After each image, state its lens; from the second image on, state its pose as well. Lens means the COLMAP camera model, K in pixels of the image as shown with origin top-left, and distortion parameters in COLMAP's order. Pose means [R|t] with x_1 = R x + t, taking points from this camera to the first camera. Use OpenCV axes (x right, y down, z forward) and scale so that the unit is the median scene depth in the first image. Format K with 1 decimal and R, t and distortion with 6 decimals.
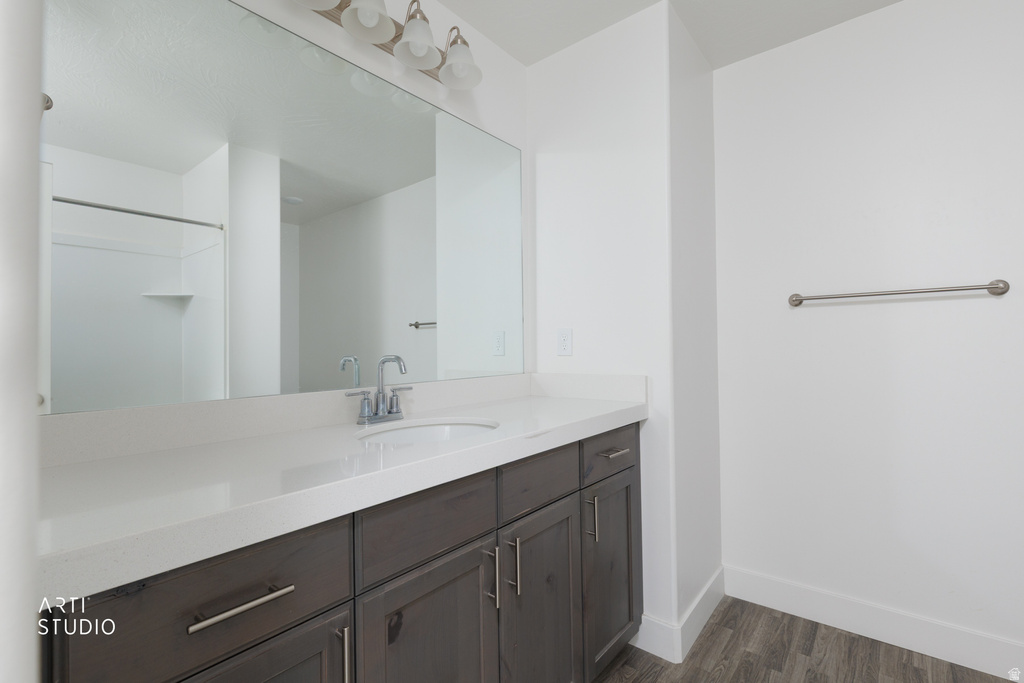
lens RADIAL K [[461.3, 0, 514.5], [0, 461.3, 336.9], [0, 0, 1]] dist [0.000115, -0.000598]
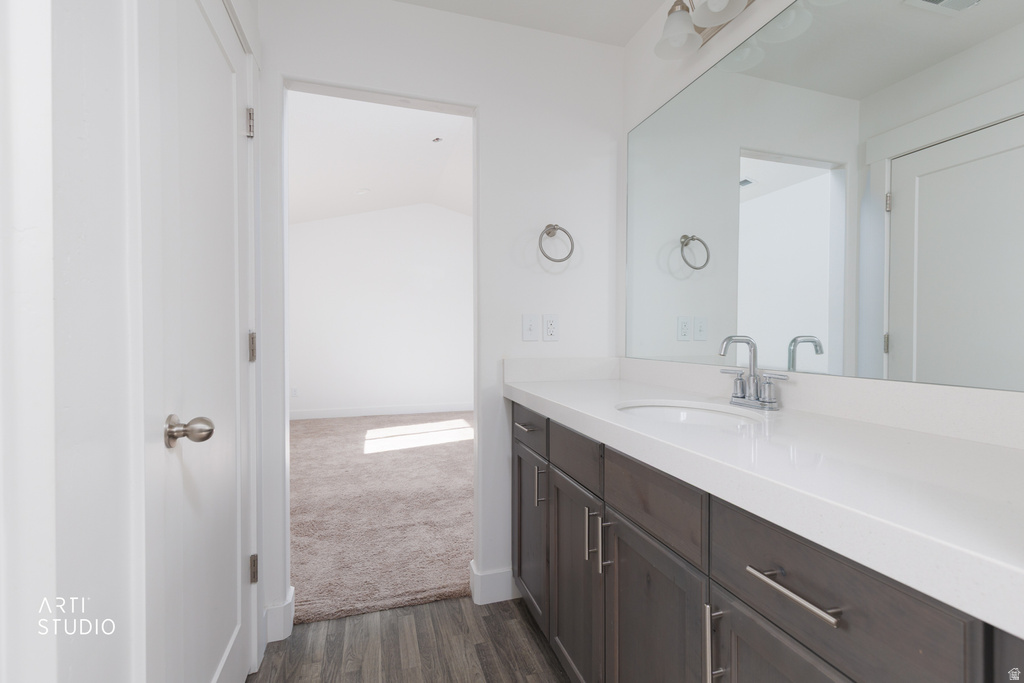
lens RADIAL K [[461.3, 0, 513.6], [0, 461.3, 339.6], [0, 0, 1]] dist [0.000115, -0.000598]
pose [[-0.548925, 0.007460, -0.835838, 1.371136], [0.007194, 0.999965, 0.004200, 0.030978], [0.835841, -0.003707, -0.548960, 1.562447]]
